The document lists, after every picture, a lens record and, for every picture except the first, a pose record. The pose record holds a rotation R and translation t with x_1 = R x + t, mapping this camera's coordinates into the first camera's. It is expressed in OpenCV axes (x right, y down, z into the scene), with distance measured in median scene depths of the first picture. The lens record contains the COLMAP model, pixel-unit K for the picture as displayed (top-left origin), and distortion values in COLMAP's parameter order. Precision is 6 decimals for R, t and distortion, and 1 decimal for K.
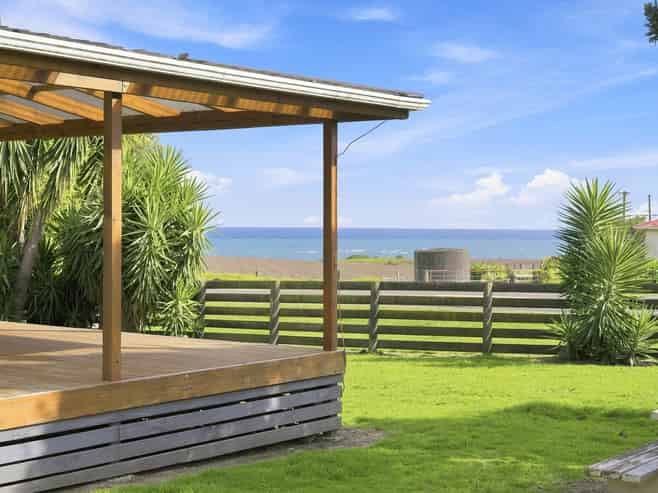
lens RADIAL K [[1251.2, 0, 328.7], [0, 1251.2, 247.3], [0, 0, 1]] dist [0.031789, 0.000000]
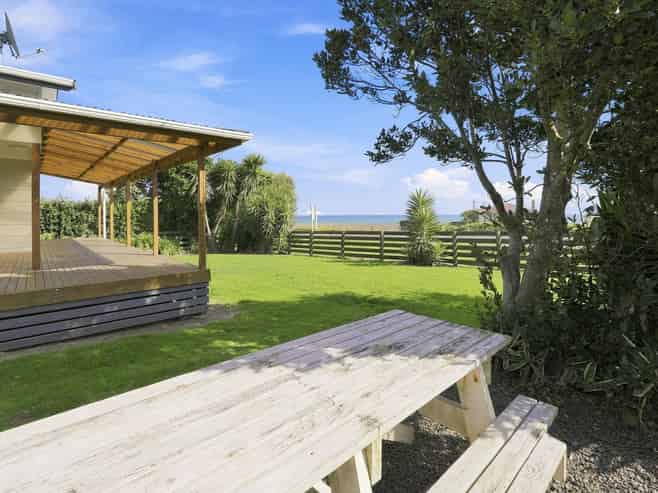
lens RADIAL K [[345.3, 0, 330.2], [0, 345.3, 242.2], [0, 0, 1]] dist [0.002528, 0.000616]
pose [[0.981469, 0.002658, -0.191603, 0.169671], [0.009307, 0.998062, 0.061522, 0.006664], [0.191395, -0.062165, 0.979542, 0.309092]]
